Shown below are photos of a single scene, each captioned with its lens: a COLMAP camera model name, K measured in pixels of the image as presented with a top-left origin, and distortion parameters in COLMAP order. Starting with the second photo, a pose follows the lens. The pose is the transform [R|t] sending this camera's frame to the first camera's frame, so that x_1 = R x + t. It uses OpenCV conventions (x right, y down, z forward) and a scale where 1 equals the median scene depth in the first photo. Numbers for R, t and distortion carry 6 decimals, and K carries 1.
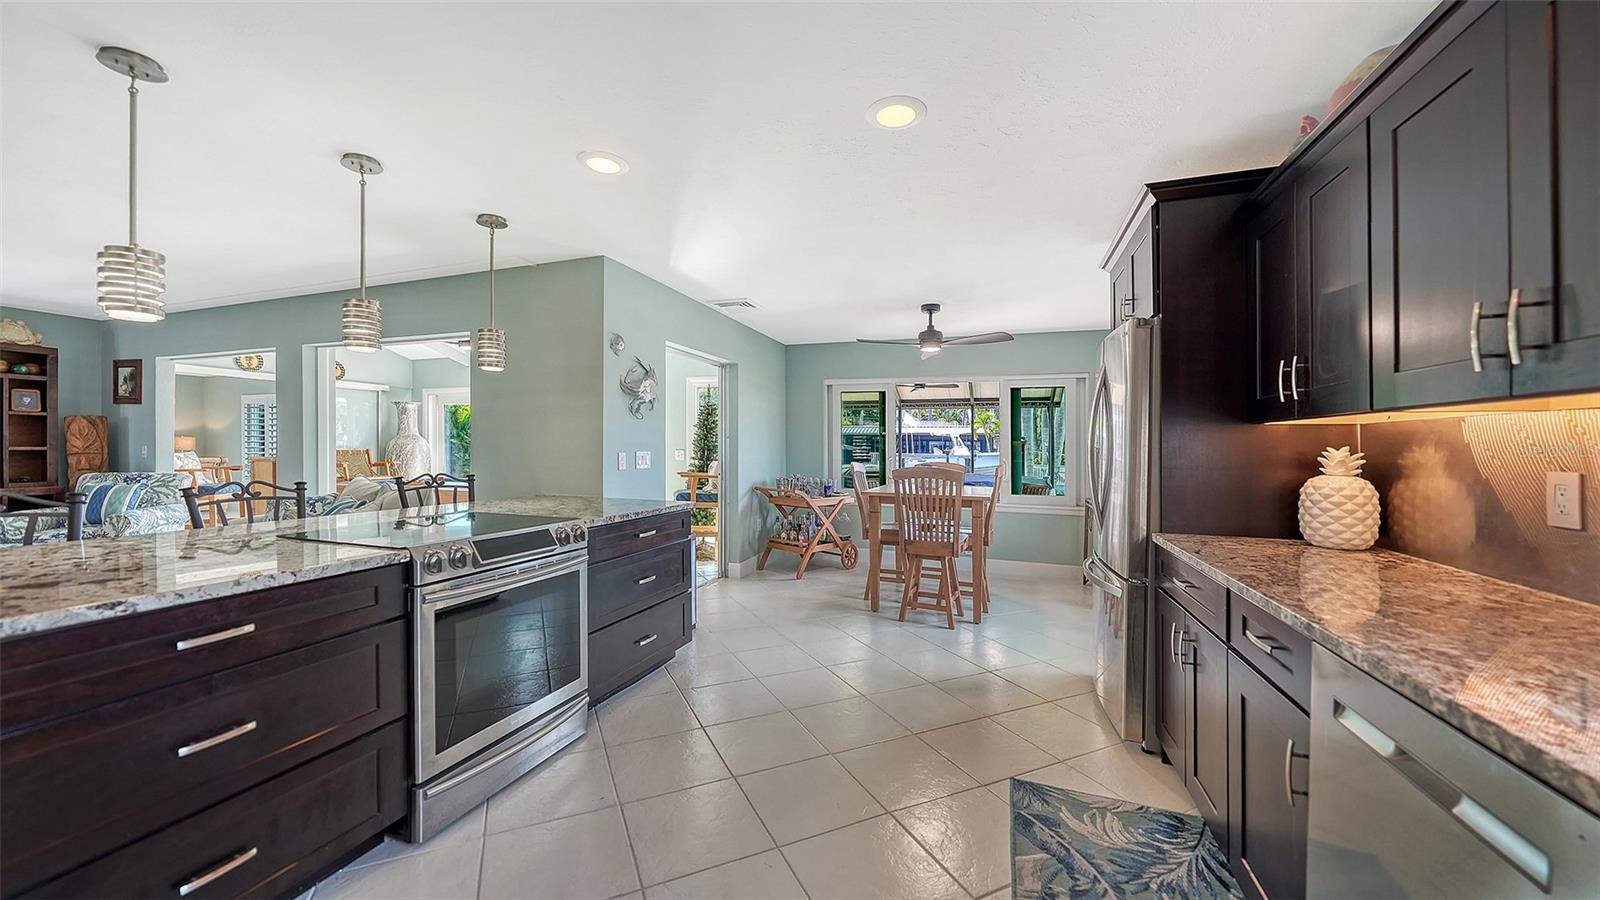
lens RADIAL K [[588.5, 0, 804.5], [0, 588.5, 447.3], [0, 0, 1]] dist [0.001192, 0.000308]
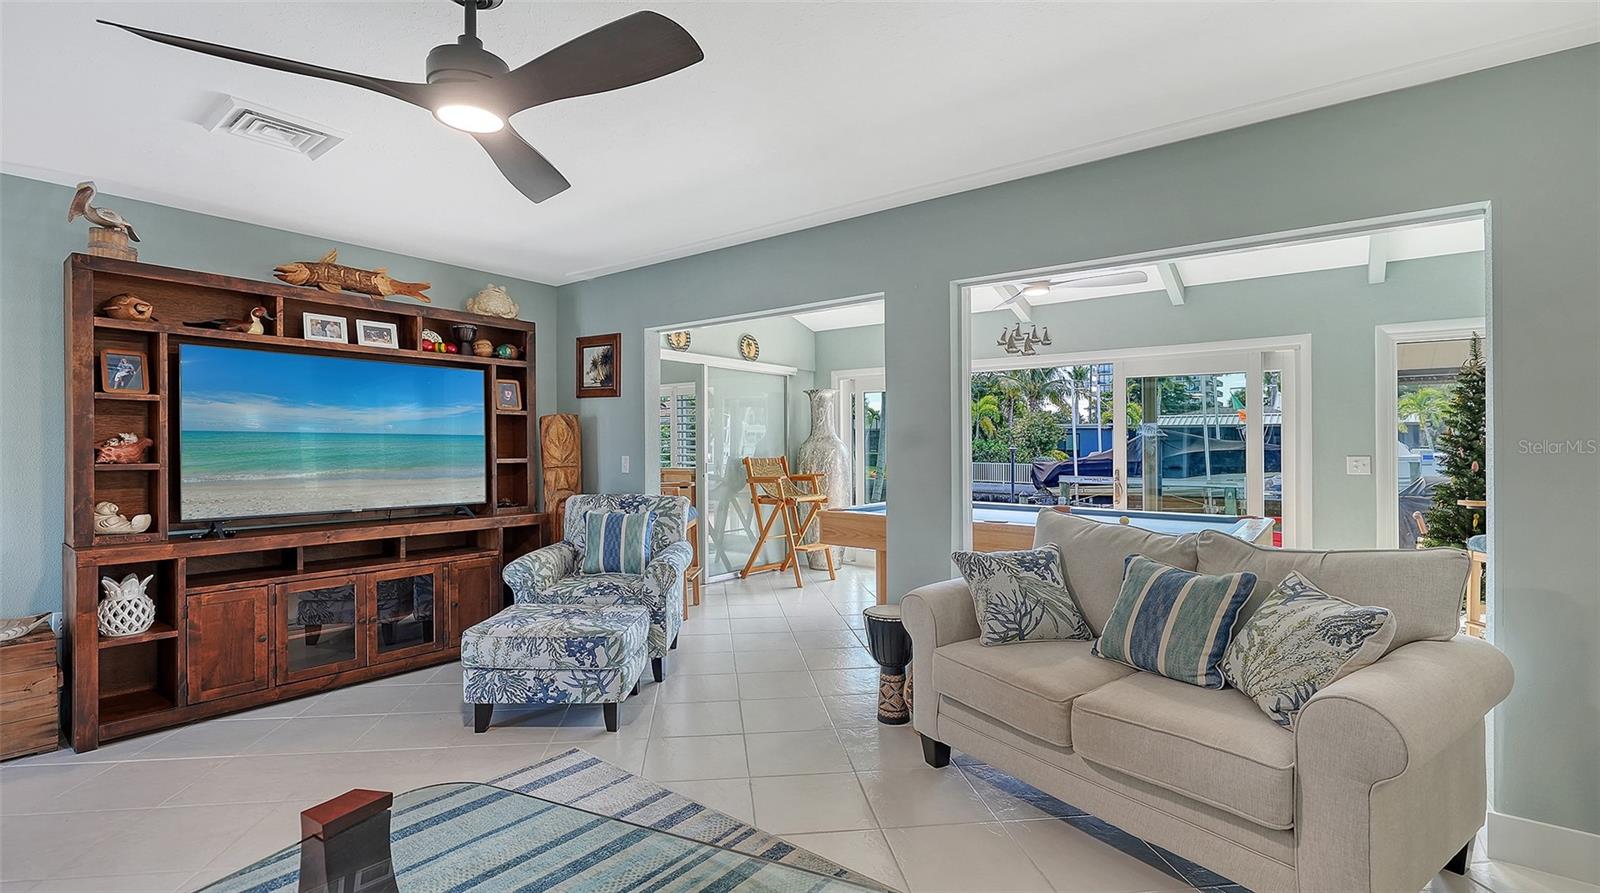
lens RADIAL K [[731.0, 0, 788.2], [0, 731.0, 442.7], [0, 0, 1]] dist [0.013921, 0.000270]
pose [[0.952451, -0.010591, -0.304506, -0.697438], [0.007341, 0.999903, -0.011818, -0.007199], [0.304602, 0.009021, 0.952437, 0.239492]]
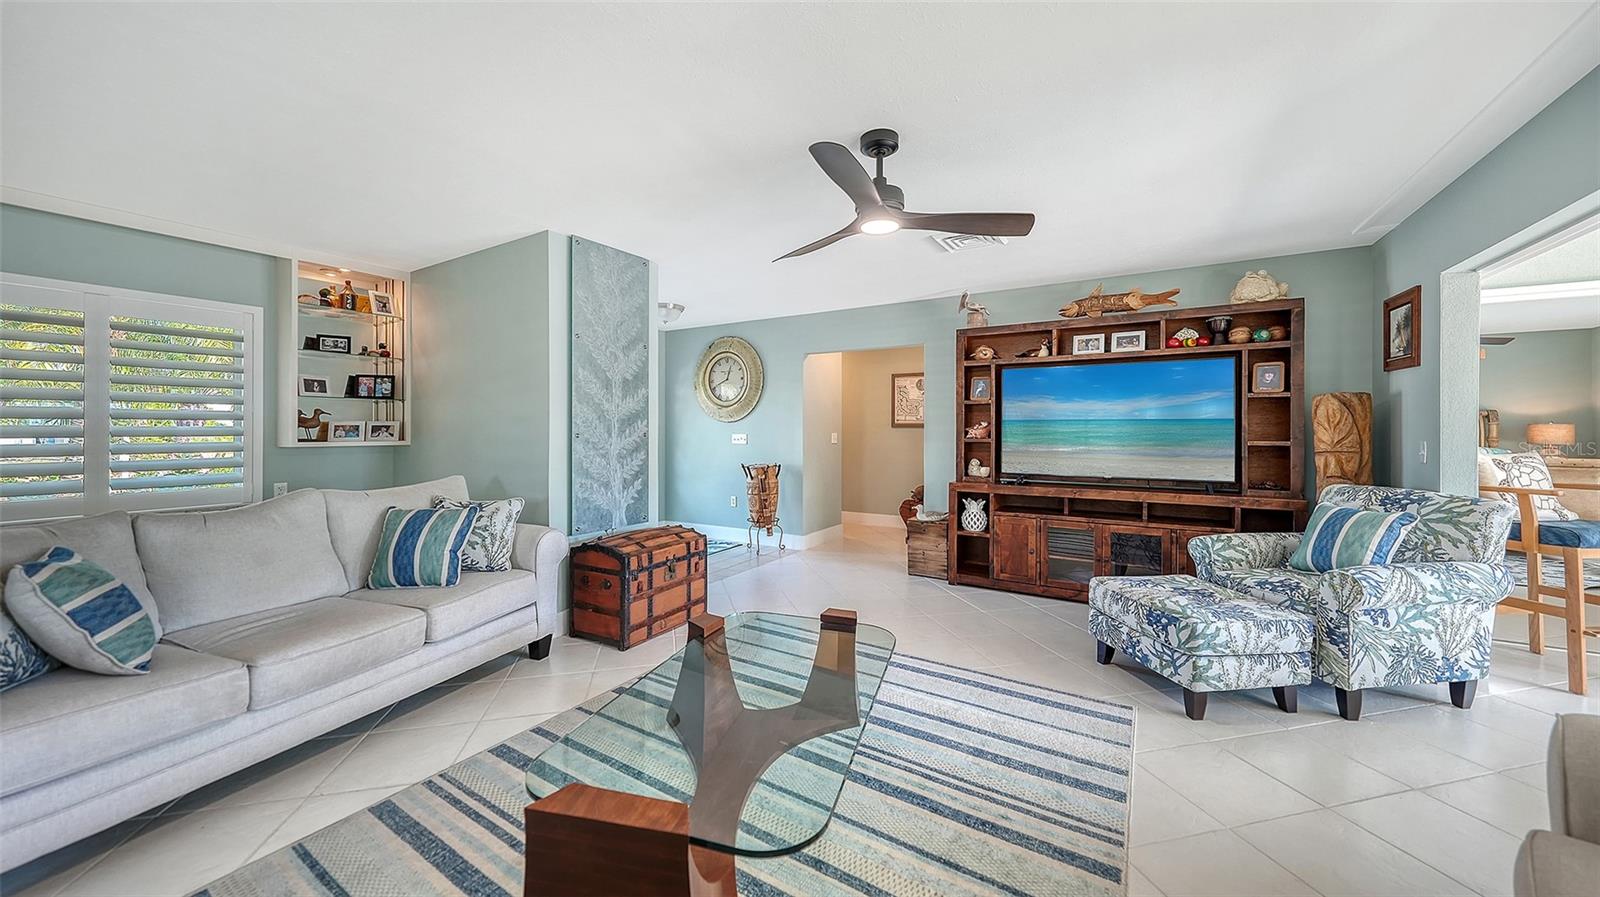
lens RADIAL K [[572.4, 0, 798.2], [0, 572.4, 435.1], [0, 0, 1]] dist [0.009981, -0.000120]
pose [[-0.179413, 0.001311, -0.983773, -0.501989], [-0.004089, 0.999989, 0.002078, -0.007245], [0.983765, 0.004395, -0.179405, 0.543476]]
